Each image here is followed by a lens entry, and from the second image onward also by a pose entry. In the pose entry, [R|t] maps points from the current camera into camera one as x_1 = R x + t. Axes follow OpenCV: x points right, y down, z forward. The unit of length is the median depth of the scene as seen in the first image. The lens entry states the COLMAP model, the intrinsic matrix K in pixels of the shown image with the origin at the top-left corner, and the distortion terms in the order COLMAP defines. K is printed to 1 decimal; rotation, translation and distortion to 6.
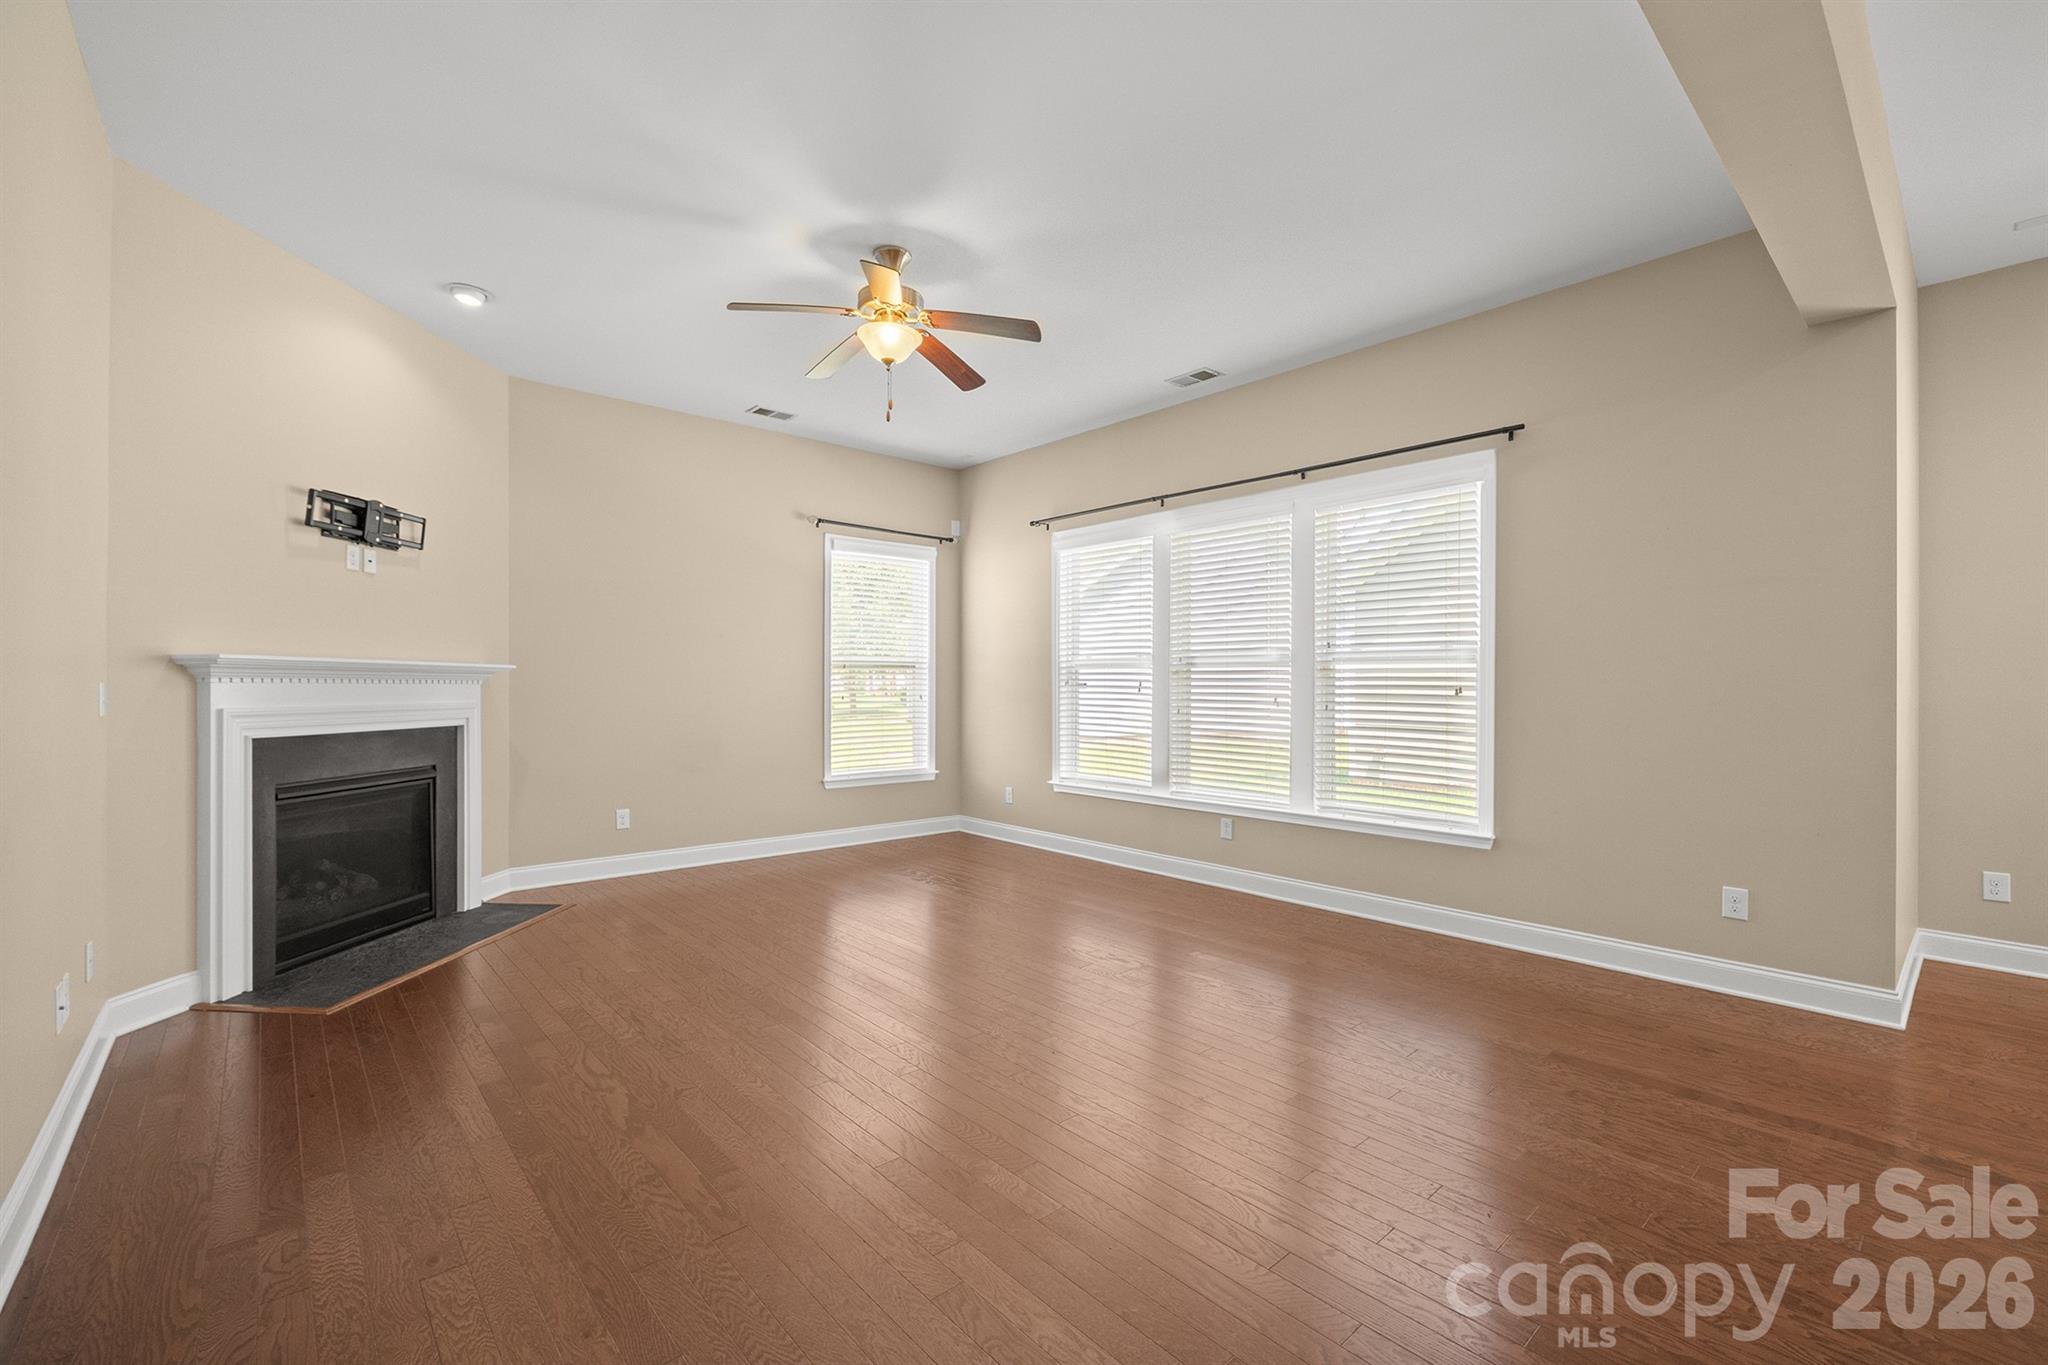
lens RADIAL K [[862.6, 0, 1024.2], [0, 862.6, 683.0], [0, 0, 1]] dist [-0.007765, -0.000525]
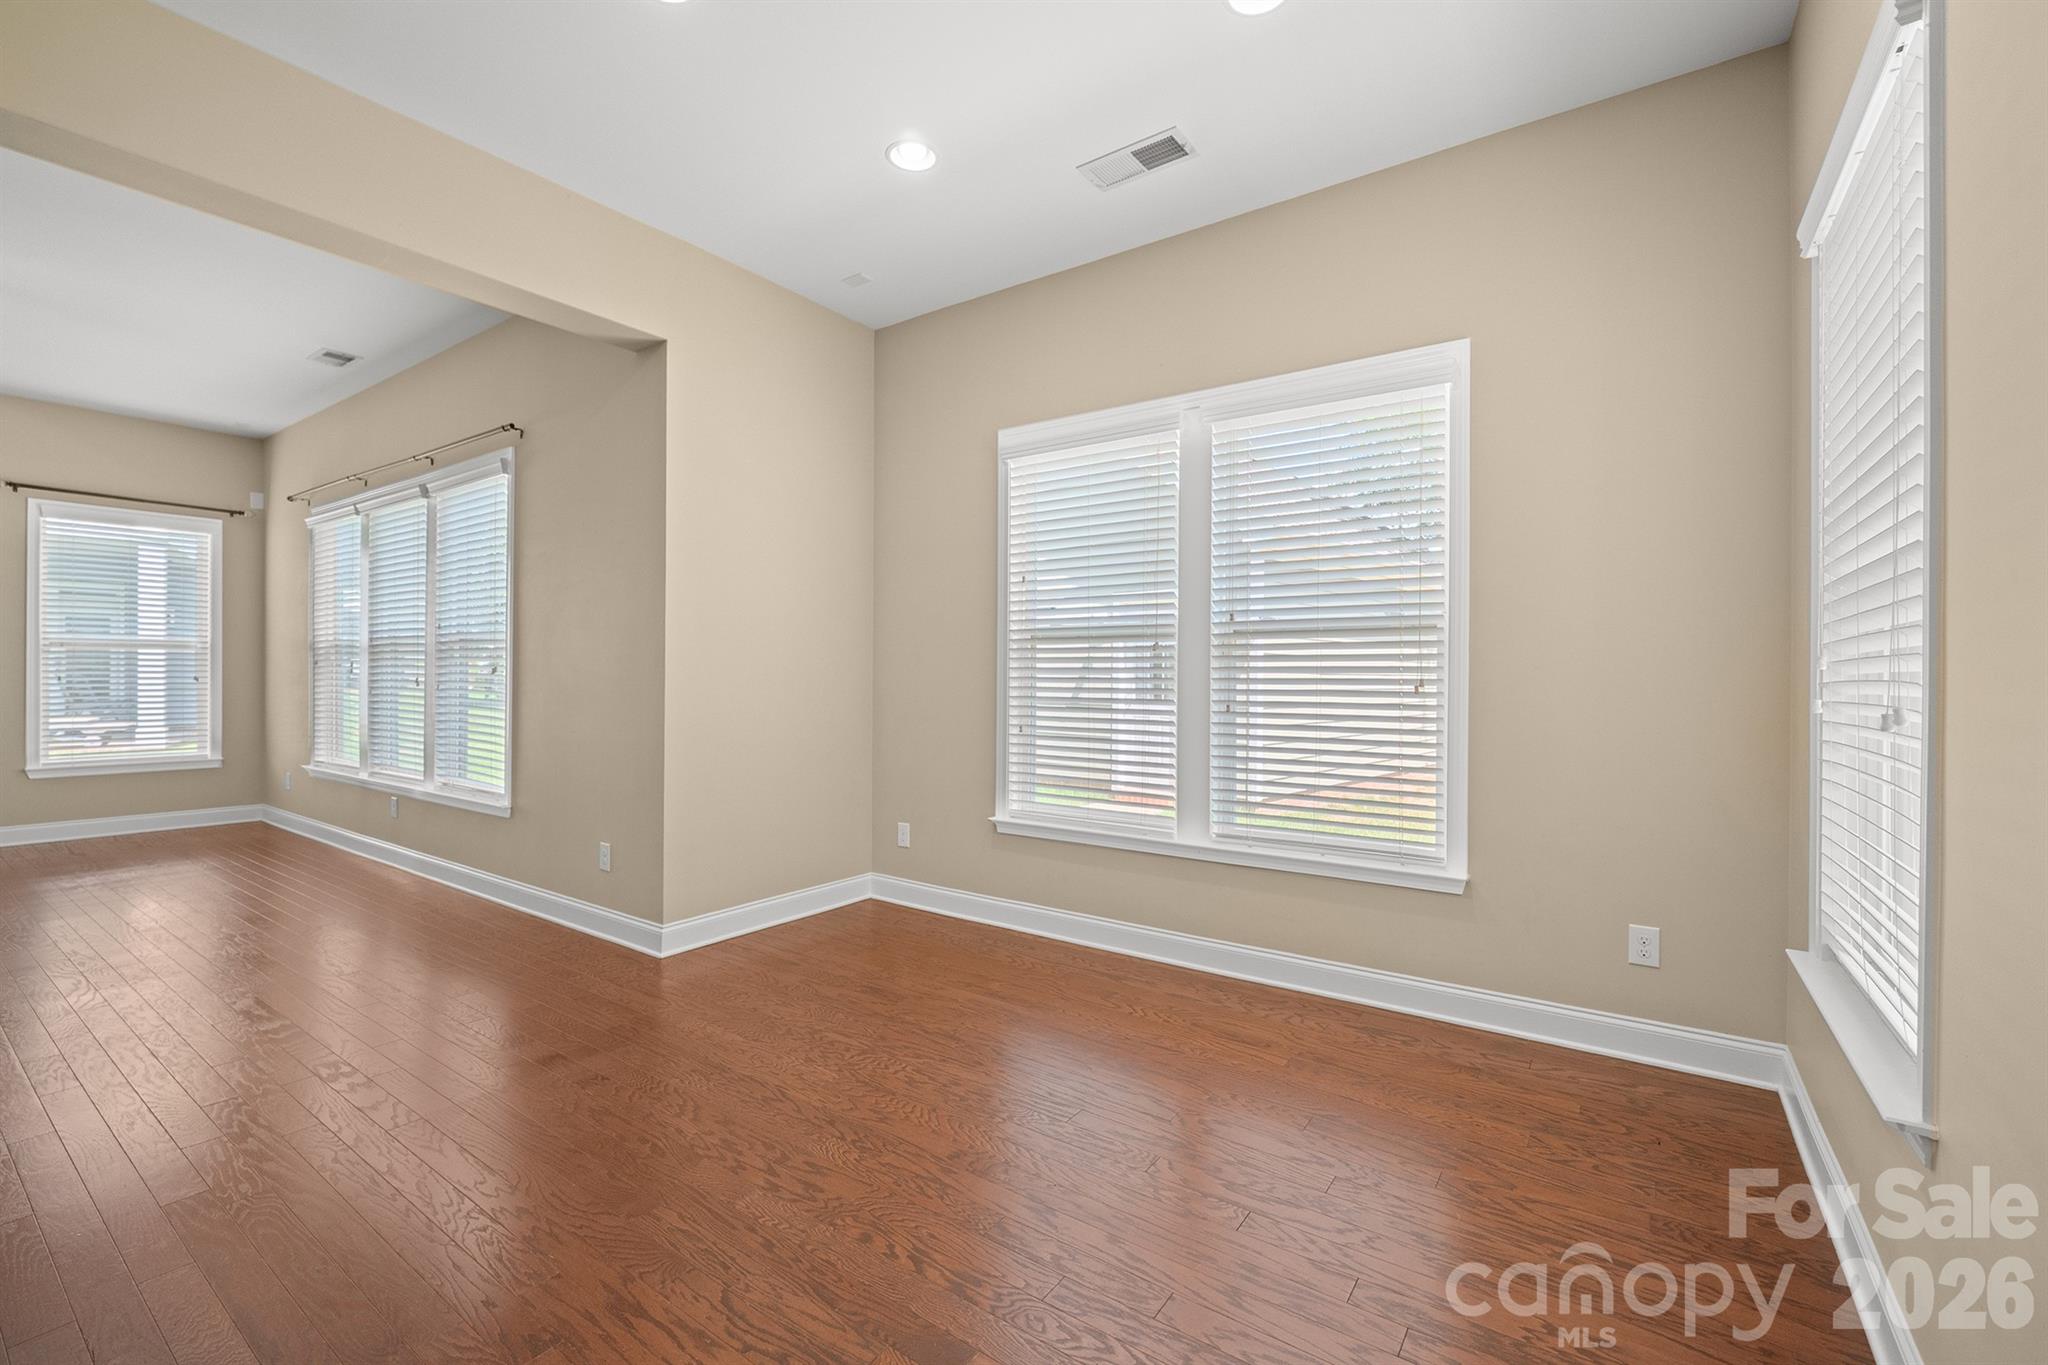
lens RADIAL K [[862.6, 0, 1032.3], [0, 862.6, 681.0], [0, 0, 1]] dist [-0.007765, -0.000525]
pose [[0.971685, 0.004416, 0.236237, 0.830474], [-0.006241, 0.999956, 0.006980, 0.009239], [-0.236196, -0.008257, 0.971670, -0.182798]]
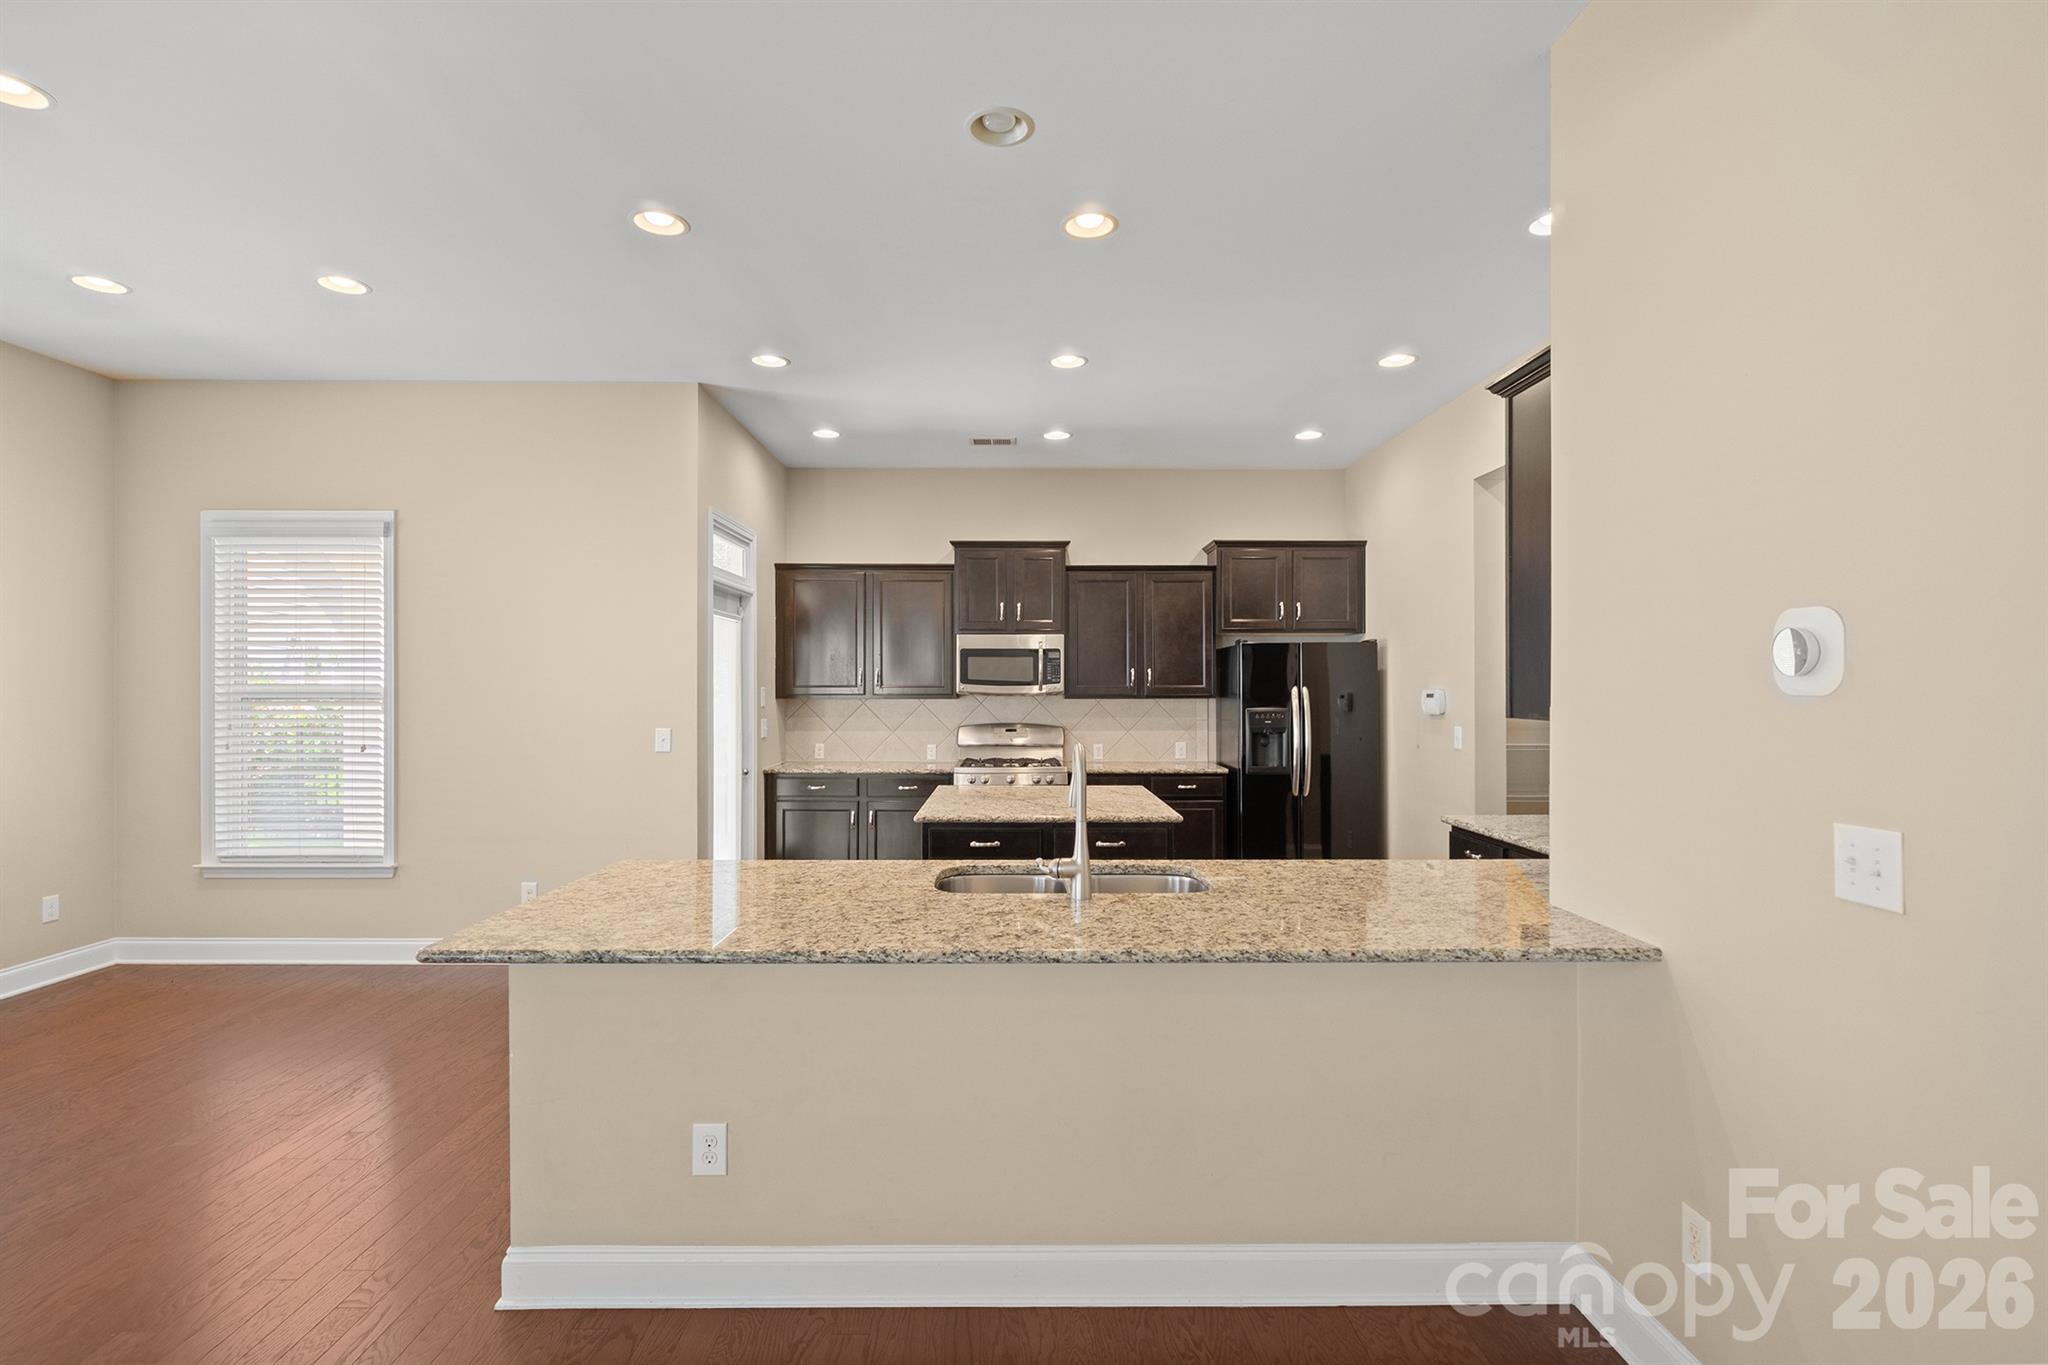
lens RADIAL K [[972.7, 0, 1015.7], [0, 972.7, 683.0], [0, 0, 1]] dist [0.000820, 0.001420]
pose [[-0.751720, -0.000293, 0.659482, -0.078833], [-0.006321, 0.999957, -0.006762, -0.048135], [-0.659452, -0.009252, -0.751690, 0.391380]]
